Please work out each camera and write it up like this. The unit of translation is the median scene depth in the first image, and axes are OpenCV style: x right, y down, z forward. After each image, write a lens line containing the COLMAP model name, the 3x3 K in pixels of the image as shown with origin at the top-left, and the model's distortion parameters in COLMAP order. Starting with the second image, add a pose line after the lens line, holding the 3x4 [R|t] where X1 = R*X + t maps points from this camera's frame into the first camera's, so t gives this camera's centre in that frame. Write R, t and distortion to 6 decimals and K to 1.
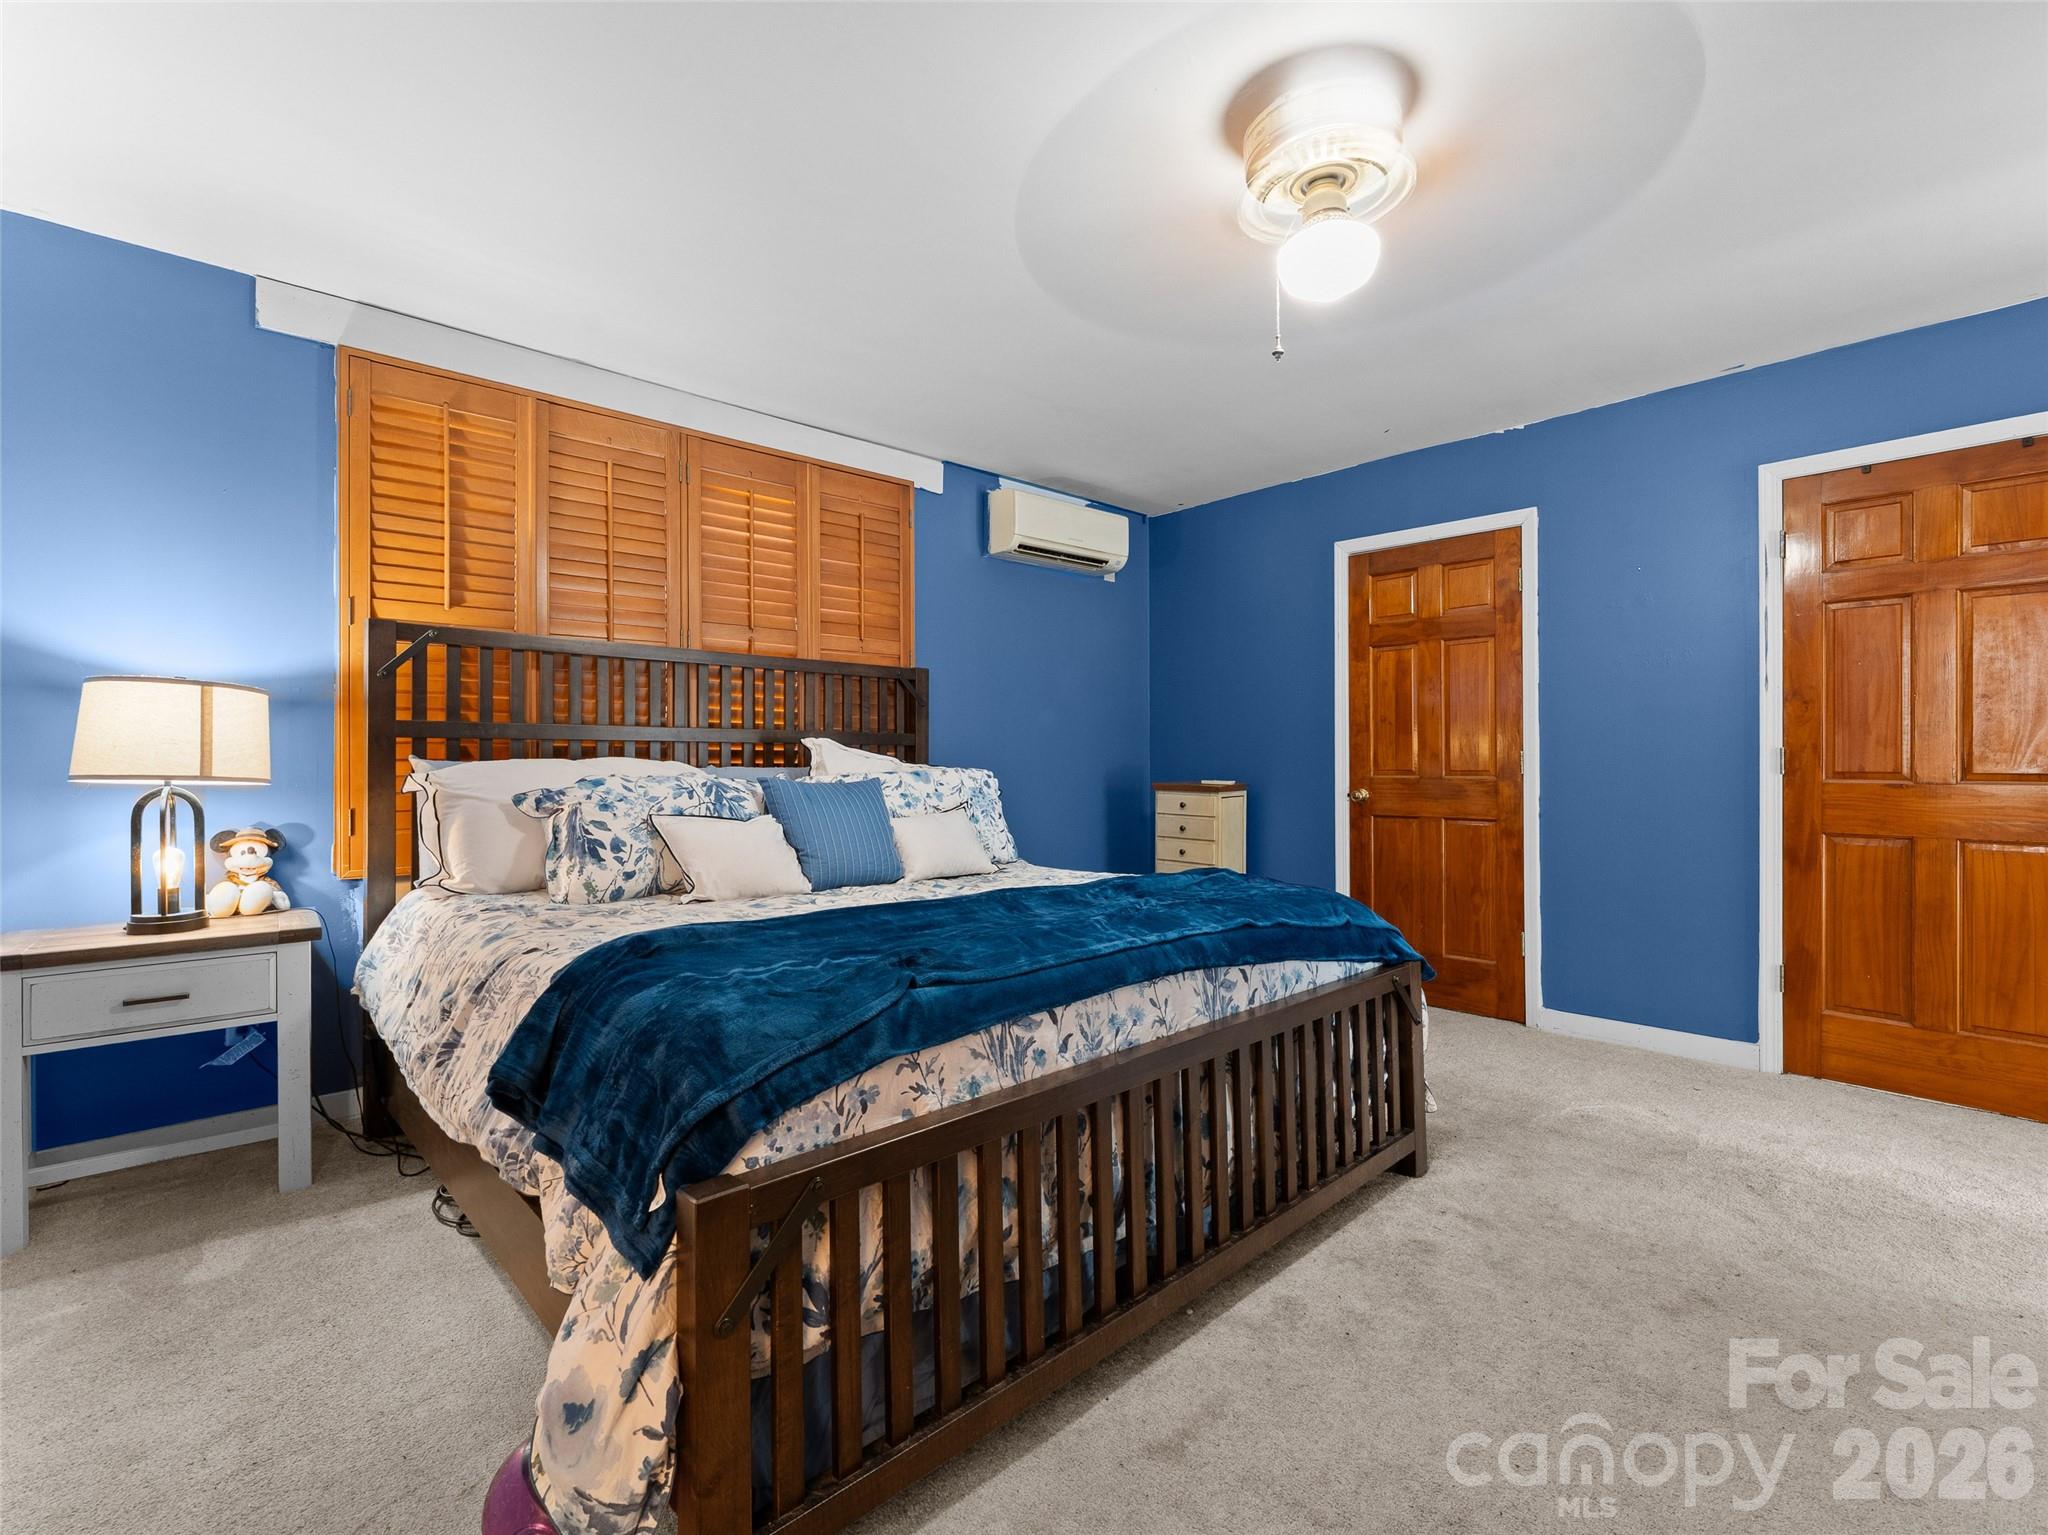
lens RADIAL K [[943.3, 0, 1026.1], [0, 943.3, 757.9], [0, 0, 1]] dist [-0.004082, -0.000292]
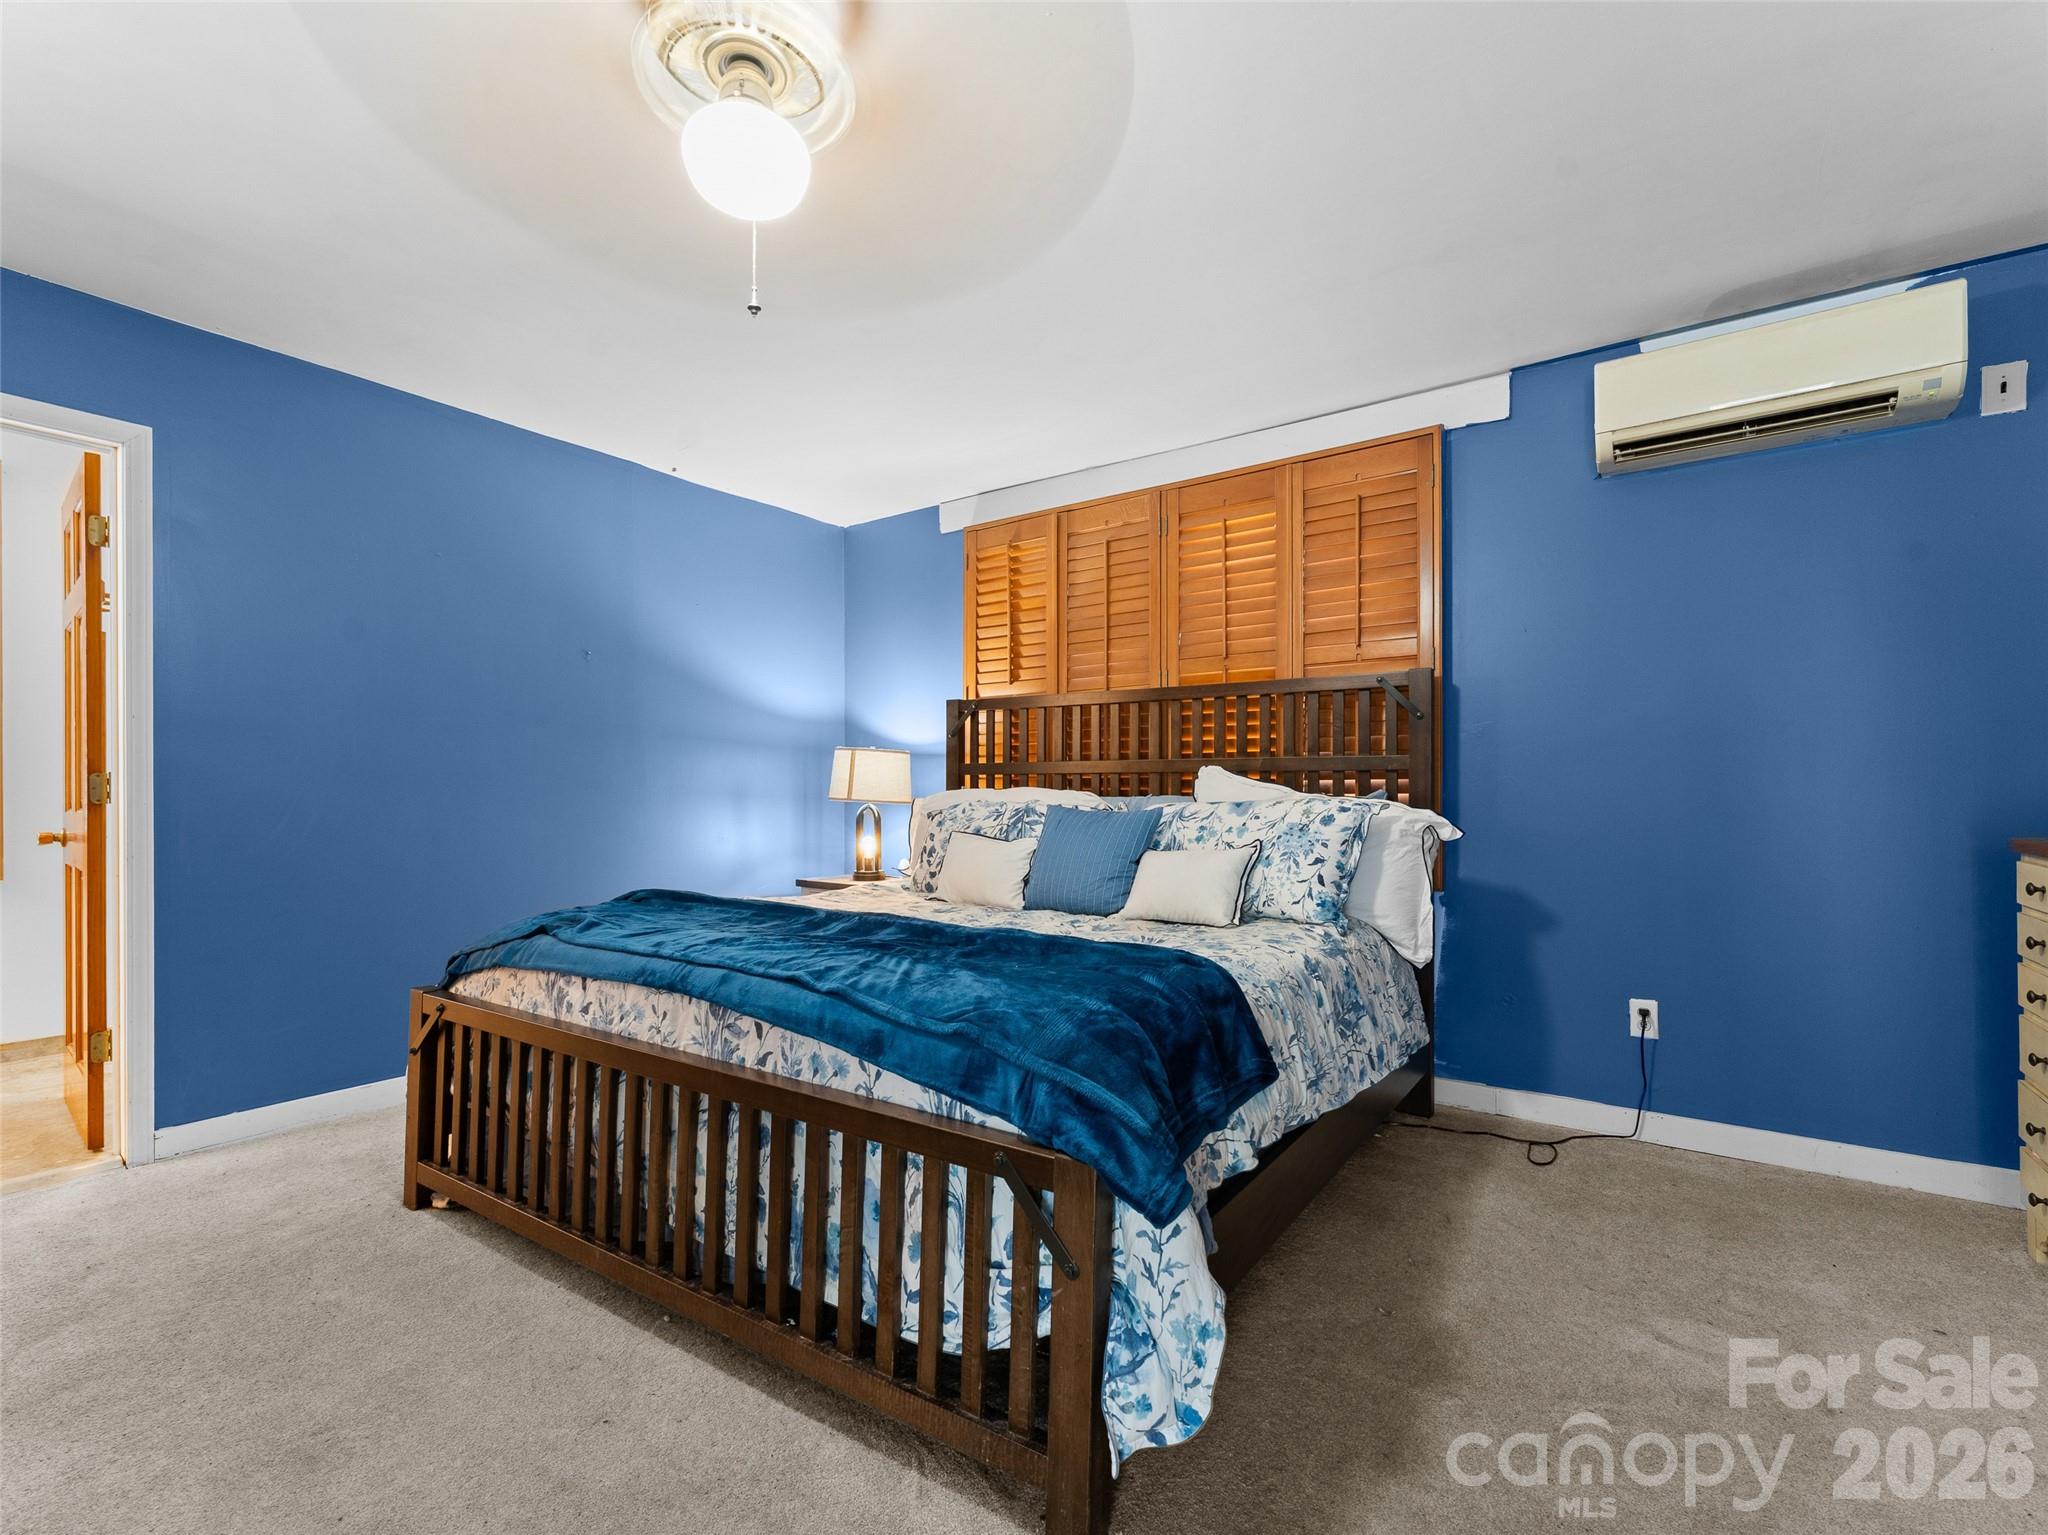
lens RADIAL K [[943.3, 0, 1024.6], [0, 943.3, 786.0], [0, 0, 1]] dist [-0.004082, -0.000292]
pose [[0.205200, -0.005756, -0.978703, 0.846961], [0.005669, 0.999973, -0.004692, 0.003237], [0.978704, -0.004585, 0.205227, 0.777369]]
